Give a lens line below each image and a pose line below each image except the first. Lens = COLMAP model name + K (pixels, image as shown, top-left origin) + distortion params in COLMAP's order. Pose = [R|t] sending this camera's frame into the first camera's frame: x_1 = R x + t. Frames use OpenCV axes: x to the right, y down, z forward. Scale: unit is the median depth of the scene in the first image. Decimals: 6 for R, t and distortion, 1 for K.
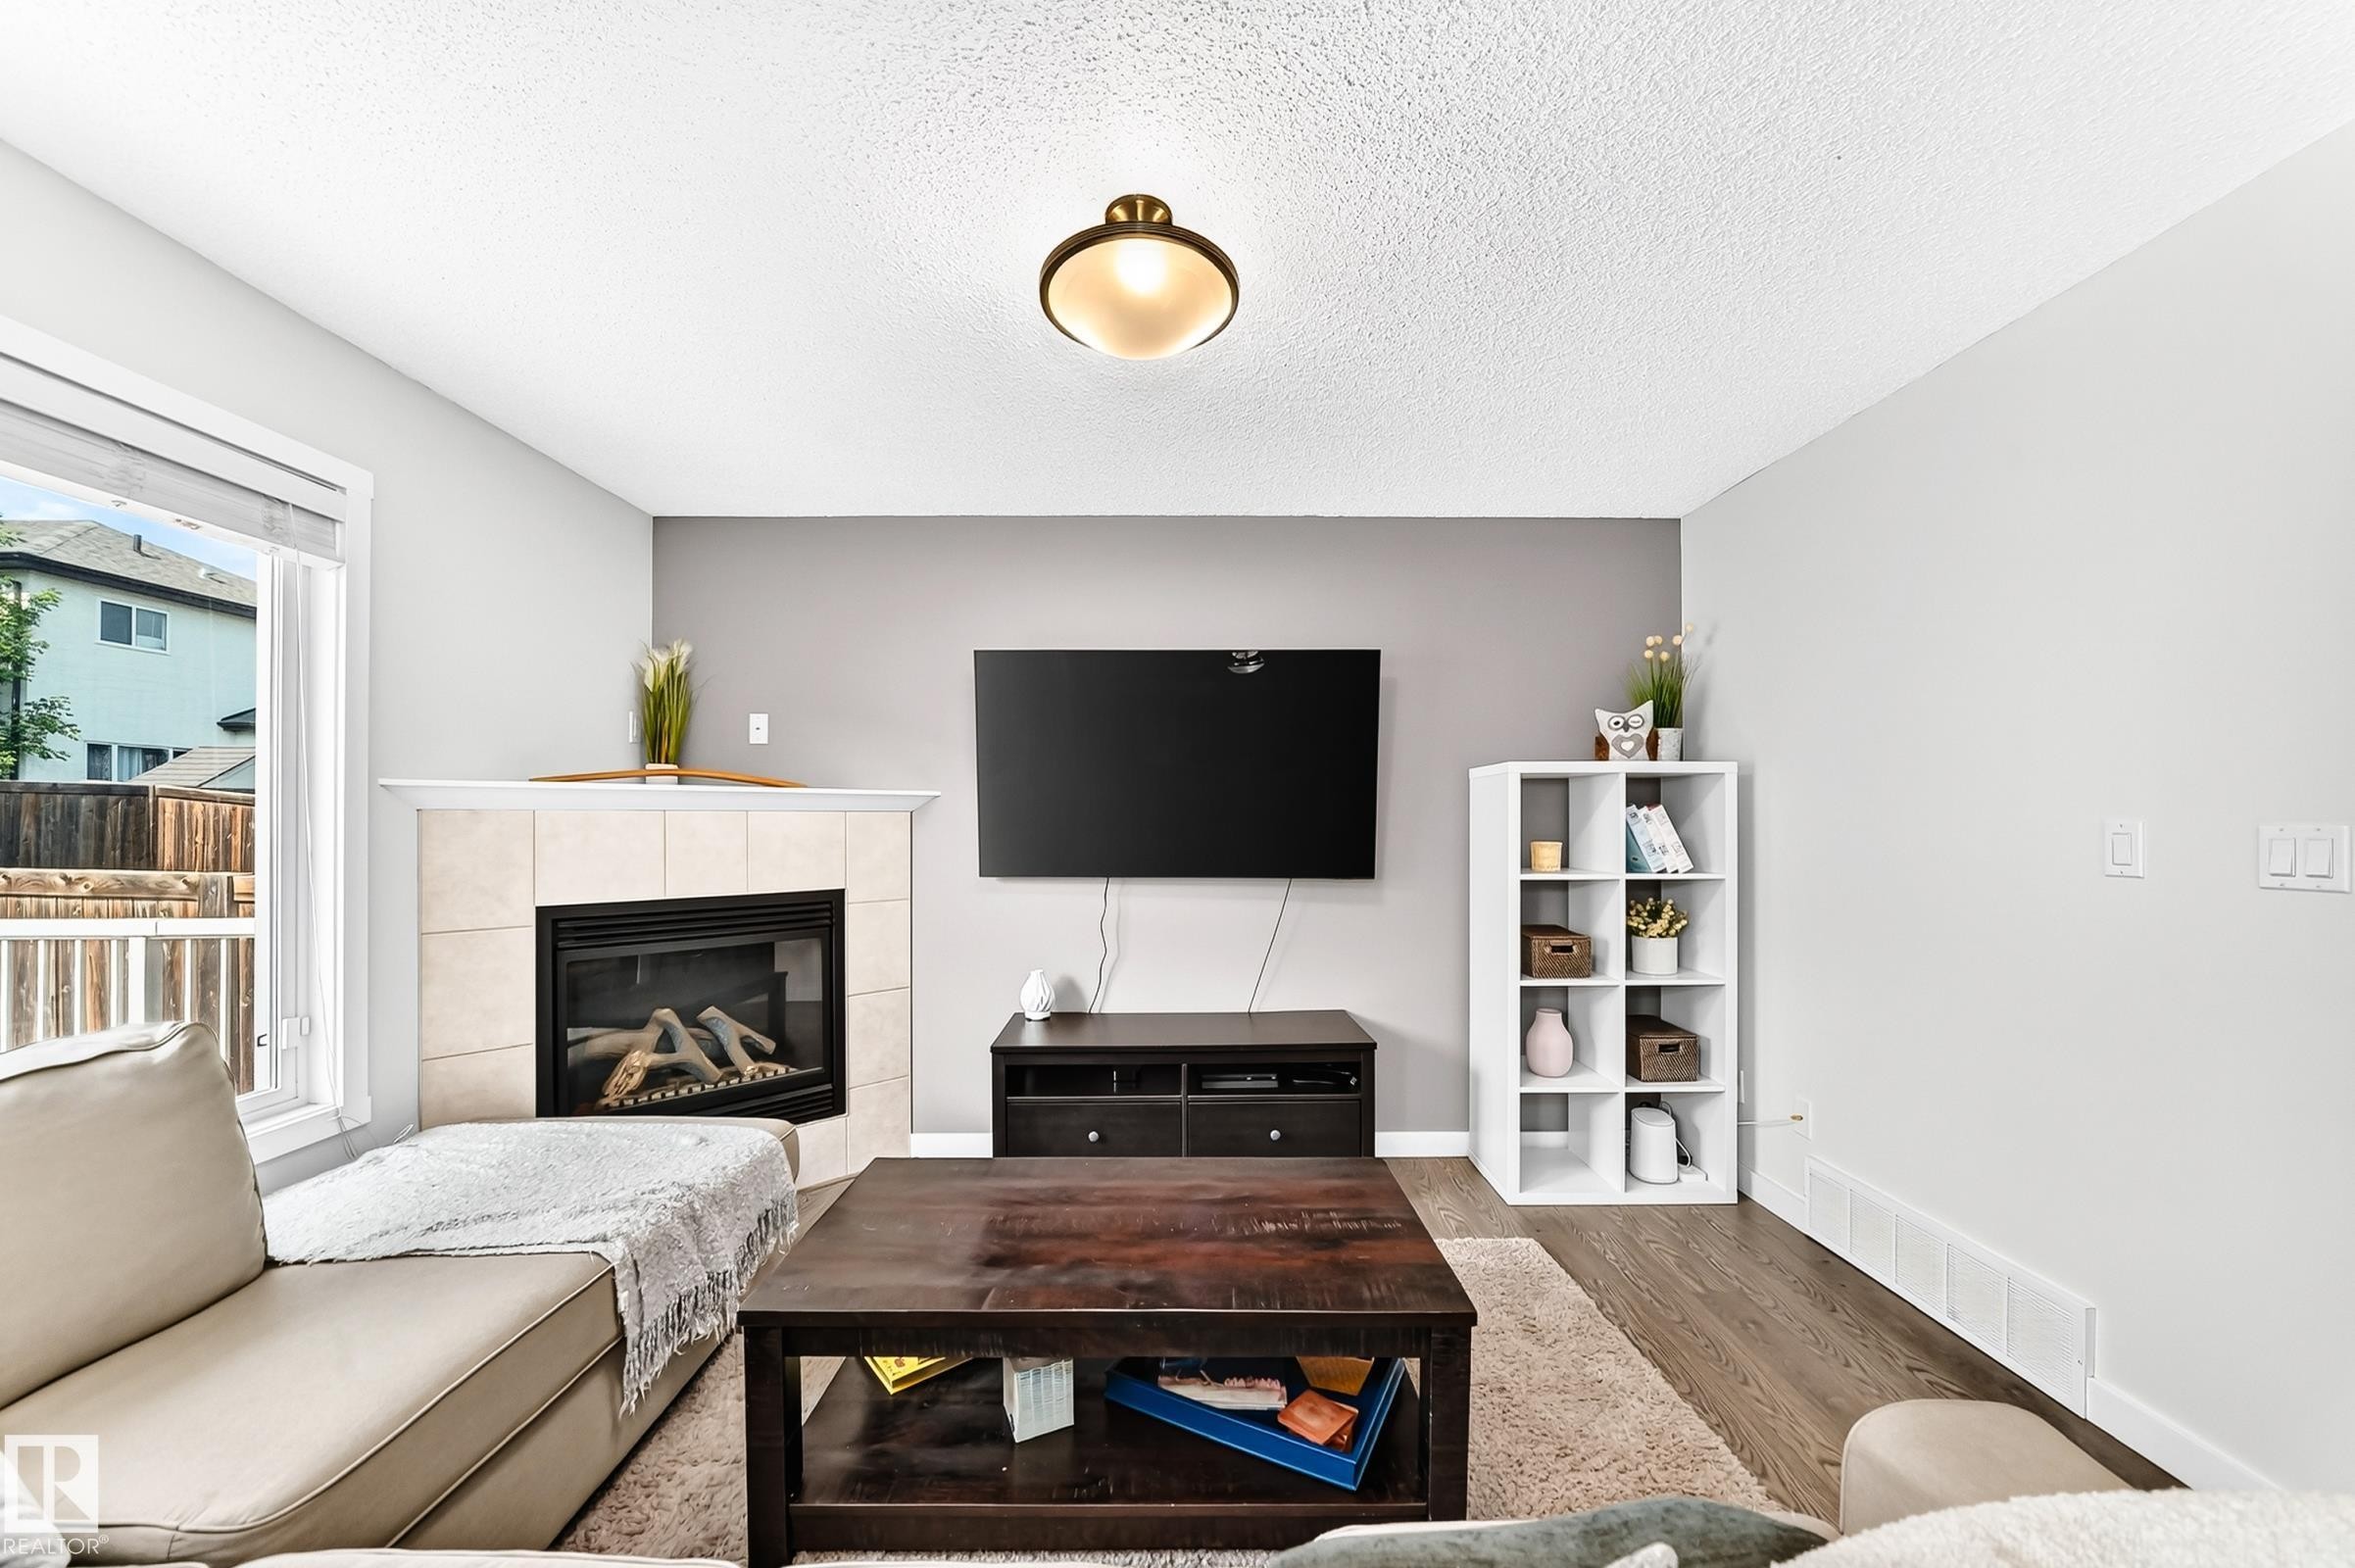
lens RADIAL K [[871.1, 0, 1184.8], [0, 871.1, 817.9], [0, 0, 1]] dist [-0.010112, 0.000193]
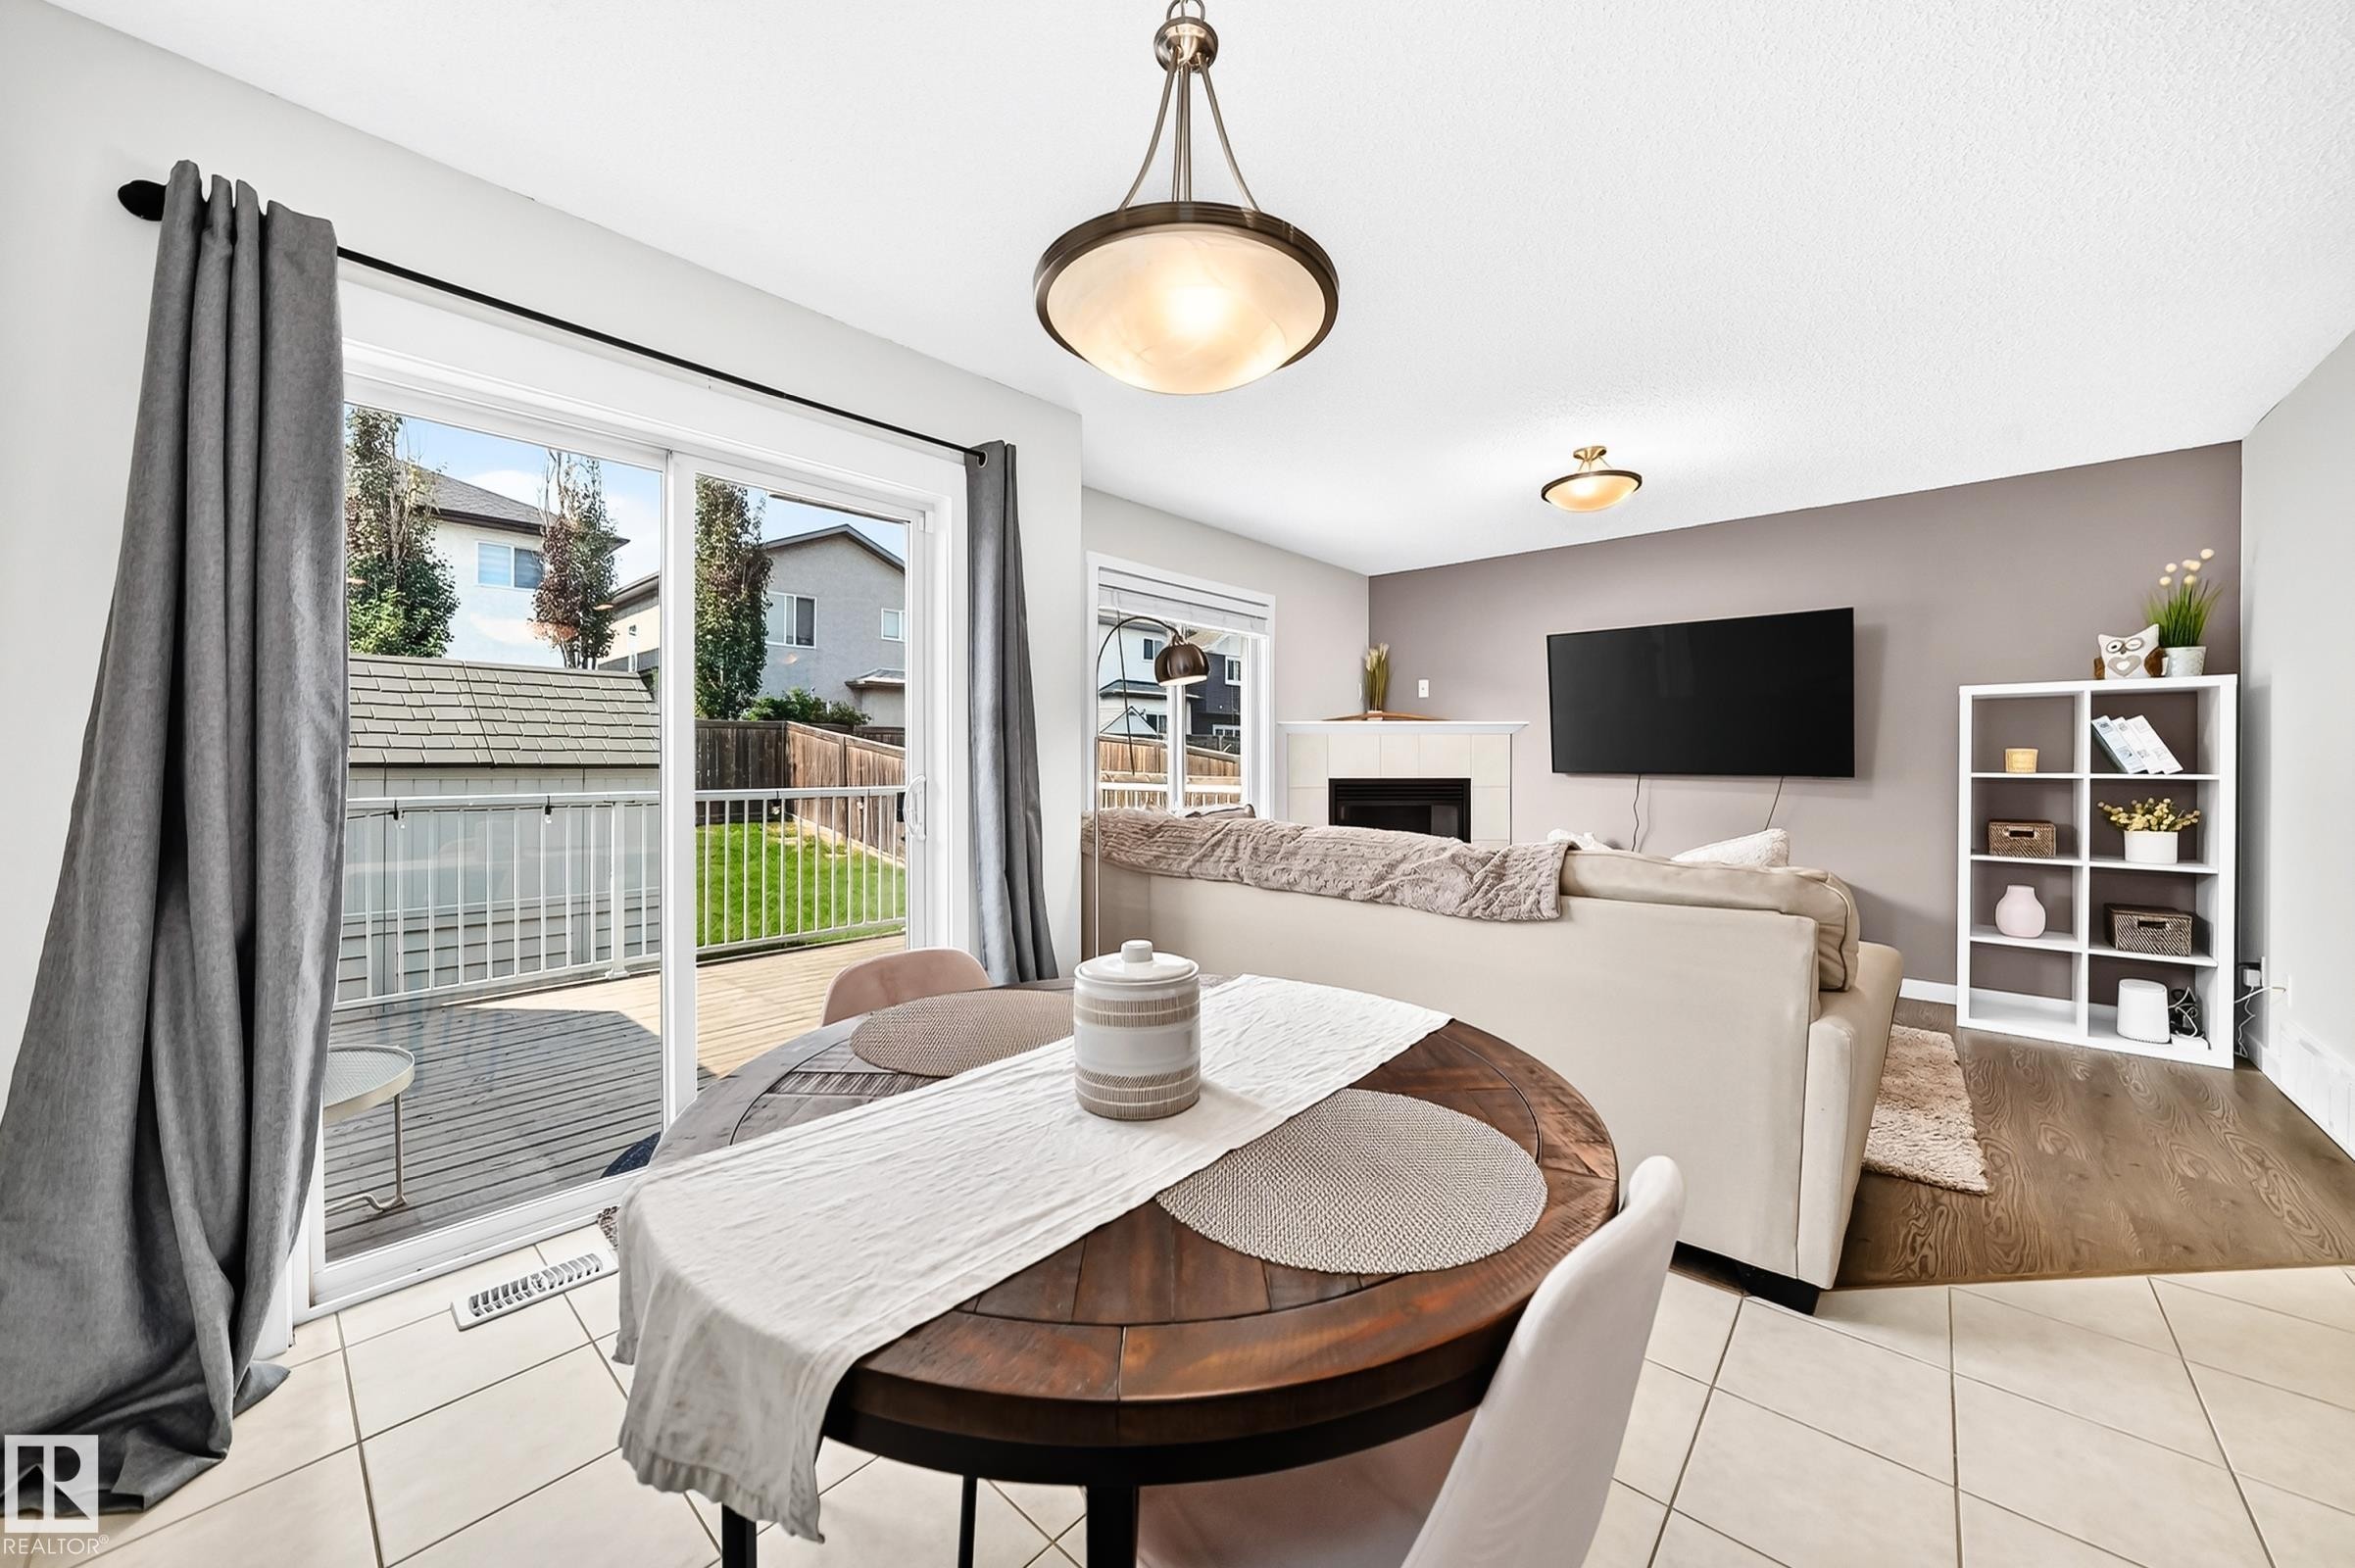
lens RADIAL K [[871.1, 0, 1185.3], [0, 871.1, 769.4], [0, 0, 1]] dist [-0.010112, 0.000193]
pose [[0.756130, 0.008116, -0.654372, 0.321506], [0.003731, 0.999853, 0.016712, 0.031802], [0.654411, -0.015078, 0.755988, -0.698385]]
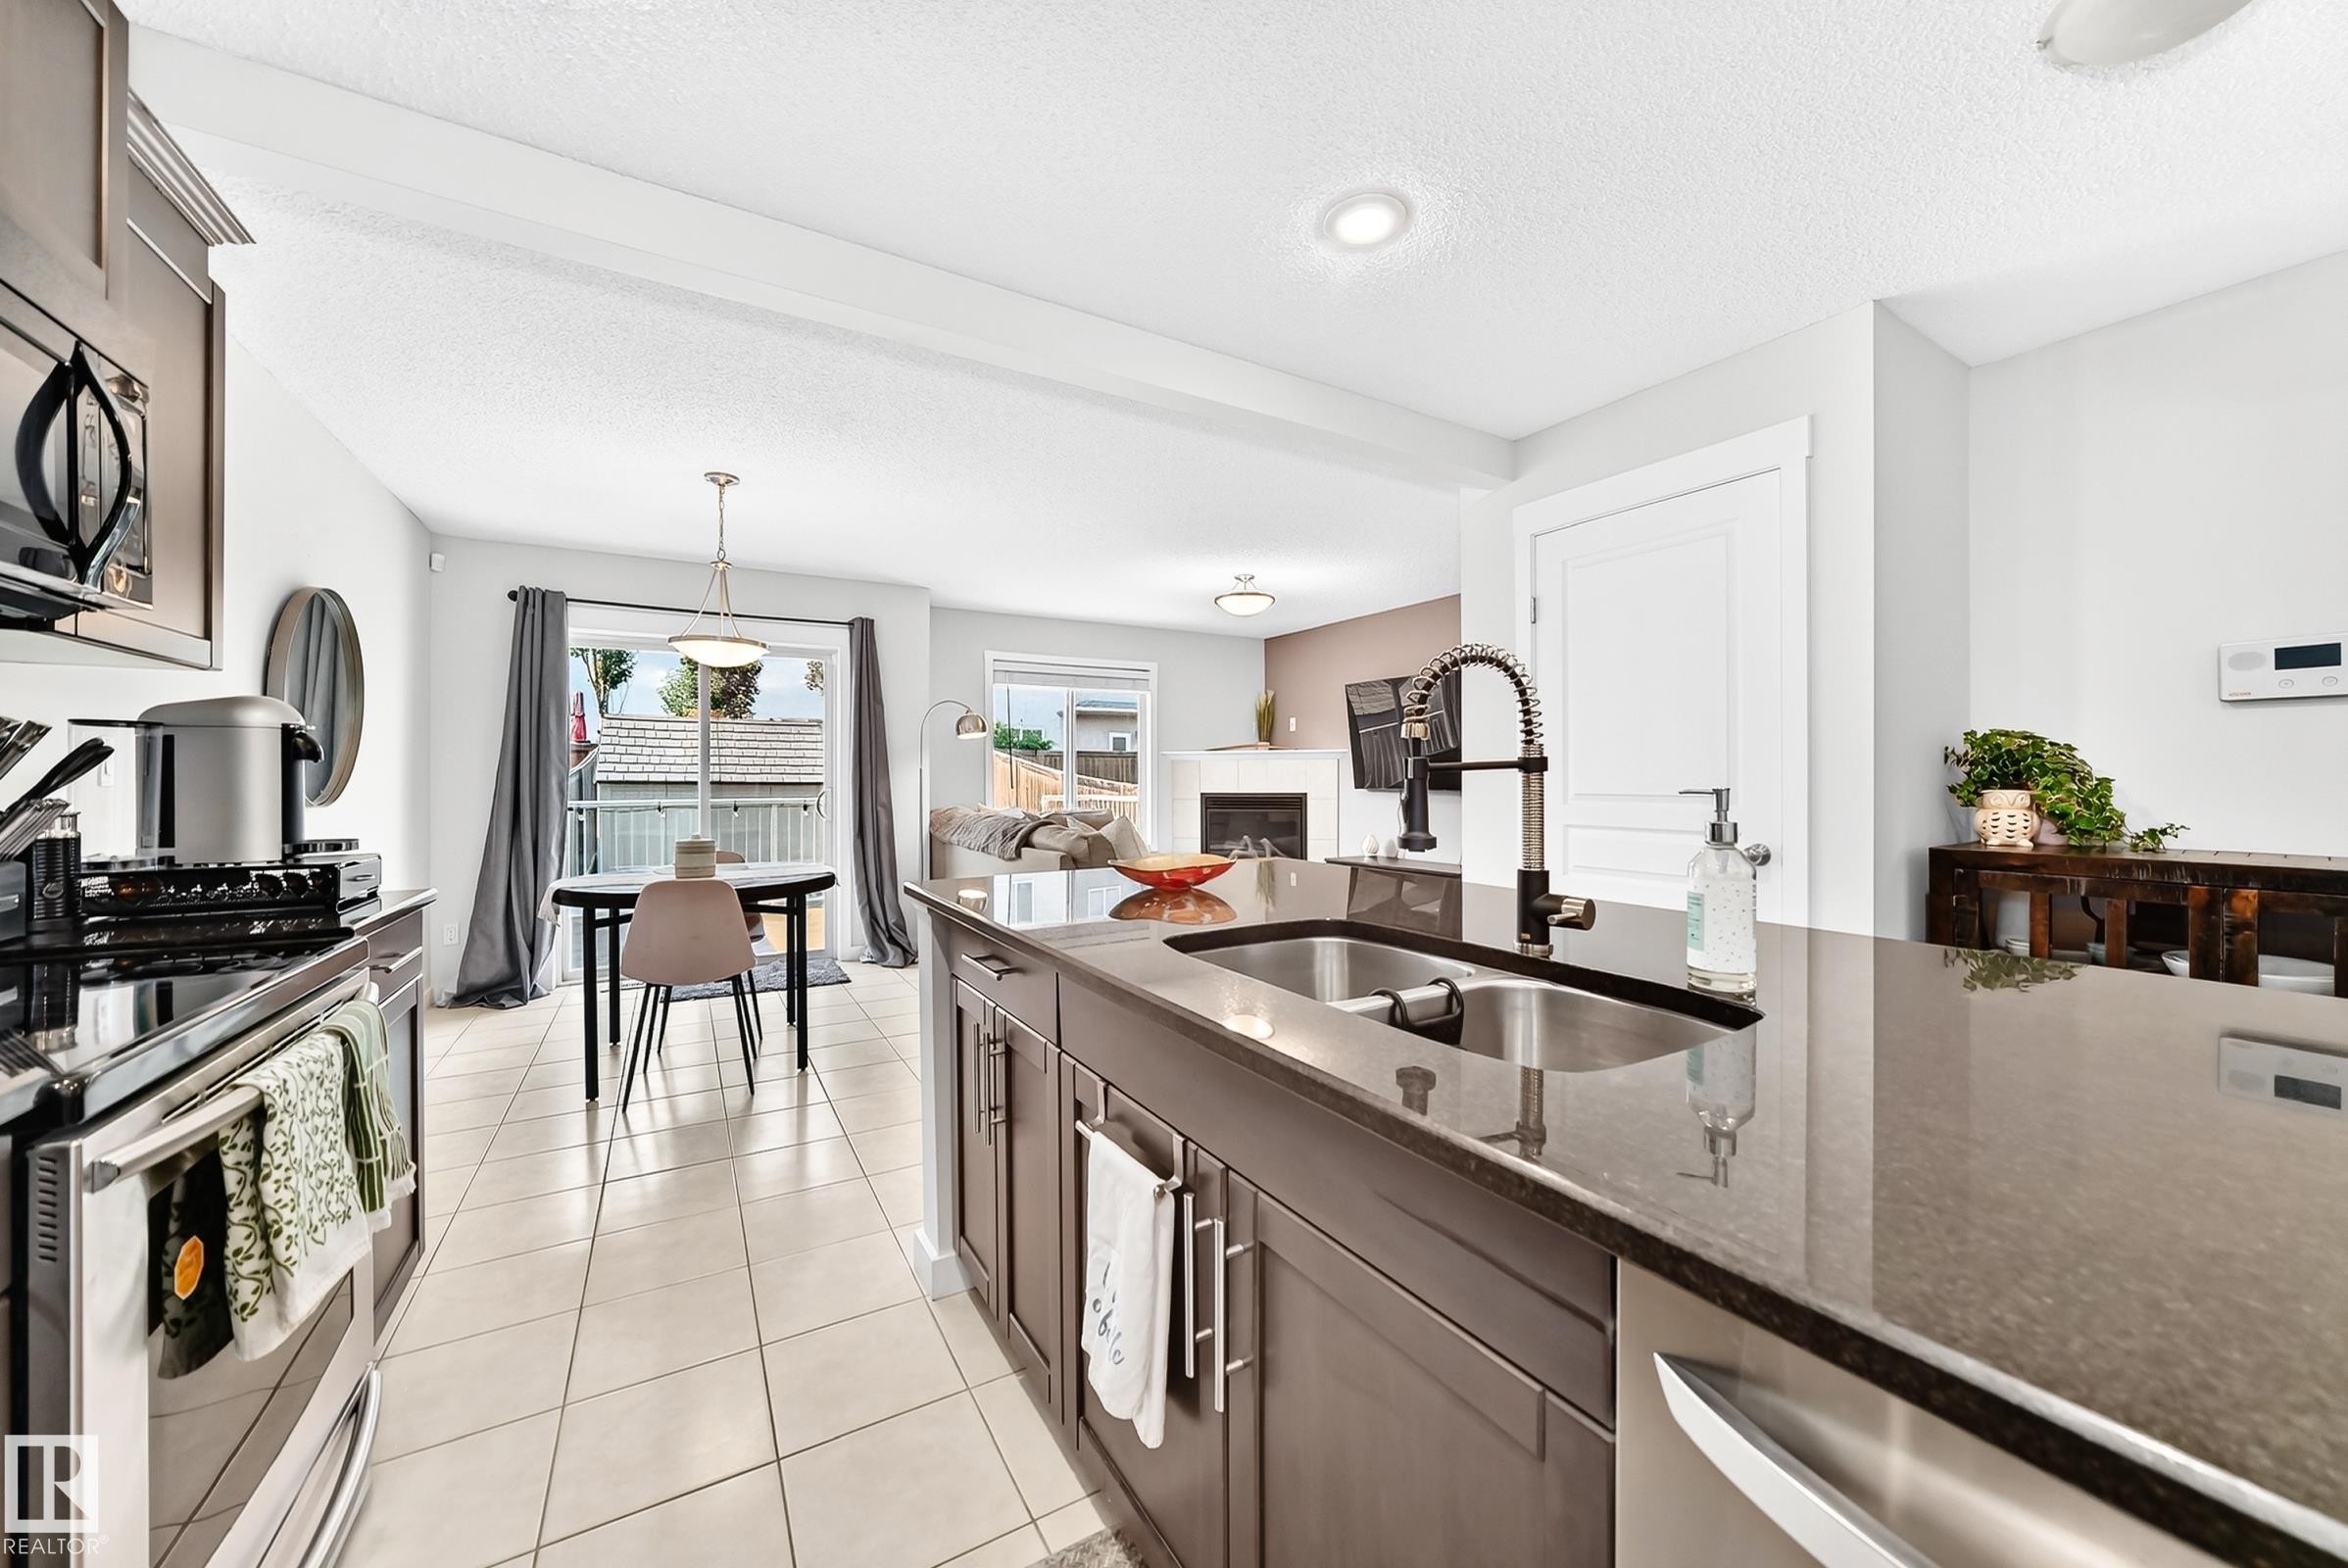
lens RADIAL K [[868.6, 0, 1162.6], [0, 868.6, 778.0], [0, 0, 1]] dist [-0.010112, 0.000193]
pose [[0.525595, 0.000206, -0.850735, 1.379486], [0.005698, 0.999977, 0.003763, 0.030960], [0.850716, -0.006825, 0.525581, -0.548032]]
